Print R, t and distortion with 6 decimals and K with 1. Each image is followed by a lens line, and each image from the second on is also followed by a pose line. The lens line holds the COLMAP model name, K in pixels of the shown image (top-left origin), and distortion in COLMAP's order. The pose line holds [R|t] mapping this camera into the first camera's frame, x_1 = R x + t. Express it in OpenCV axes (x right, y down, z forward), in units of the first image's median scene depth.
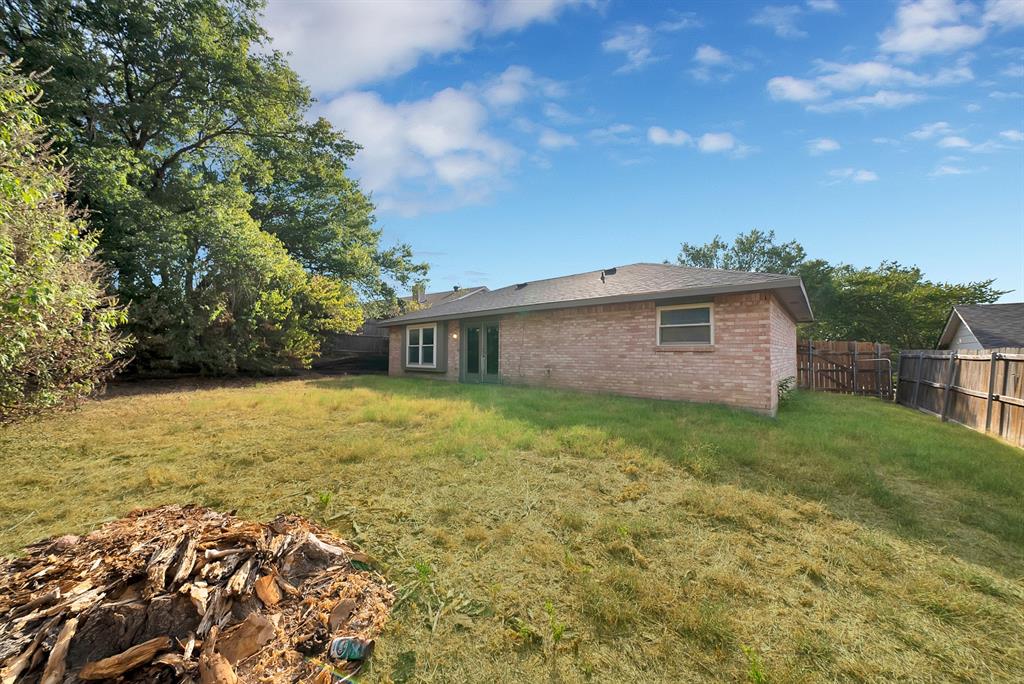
lens RADIAL K [[376.8, 0, 510.0], [0, 376.8, 345.7], [0, 0, 1]] dist [-0.019526, 0.000665]
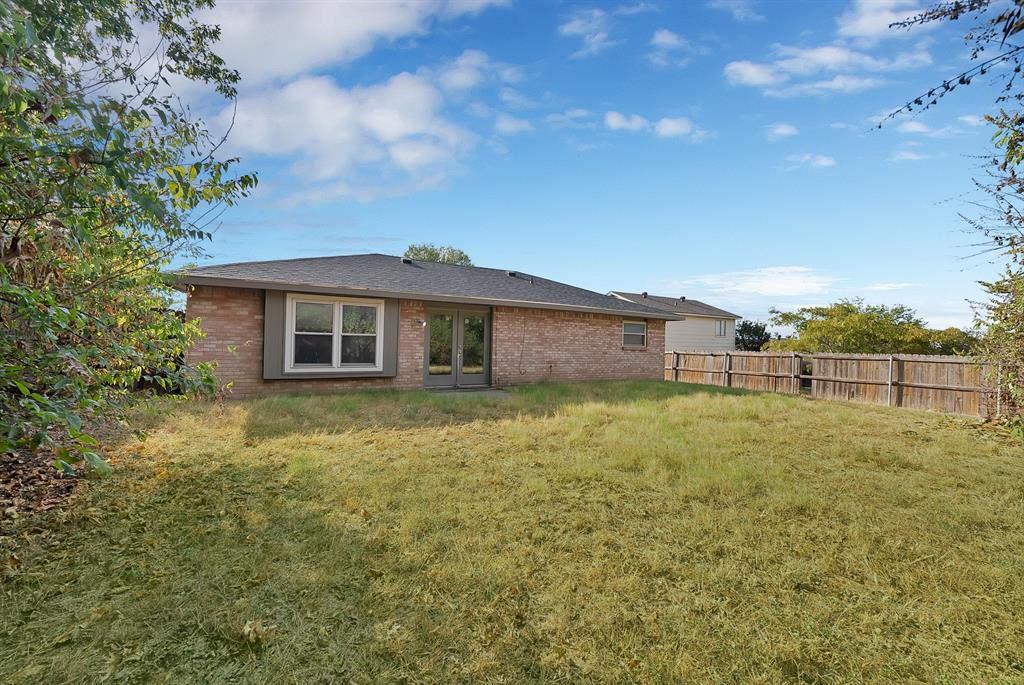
lens RADIAL K [[376.8, 0, 521.0], [0, 376.8, 345.6], [0, 0, 1]] dist [-0.019526, 0.000665]
pose [[0.304195, 0.002998, 0.952605, -1.027177], [-0.041570, 0.999084, 0.010130, -0.000056], [-0.951702, -0.042681, 0.304041, 0.817000]]
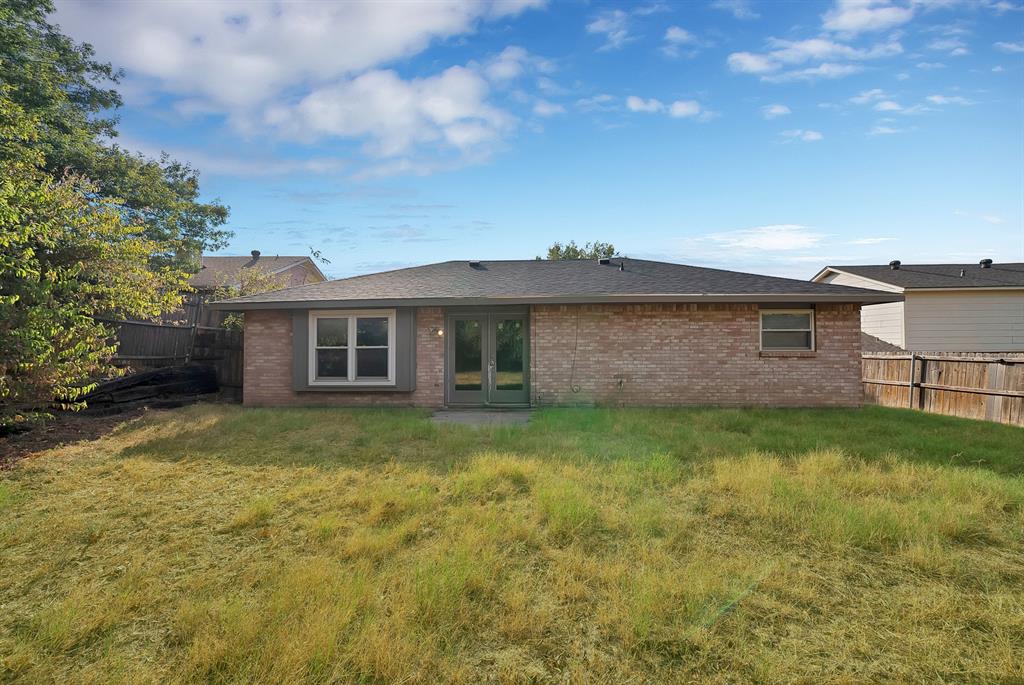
lens RADIAL K [[376.8, 0, 512.5], [0, 376.8, 340.5], [0, 0, 1]] dist [-0.019526, 0.000665]
pose [[0.771593, 0.001677, 0.636115, -0.606132], [-0.007562, 0.999950, 0.006536, -0.023767], [-0.636072, -0.009853, 0.771567, 0.590569]]
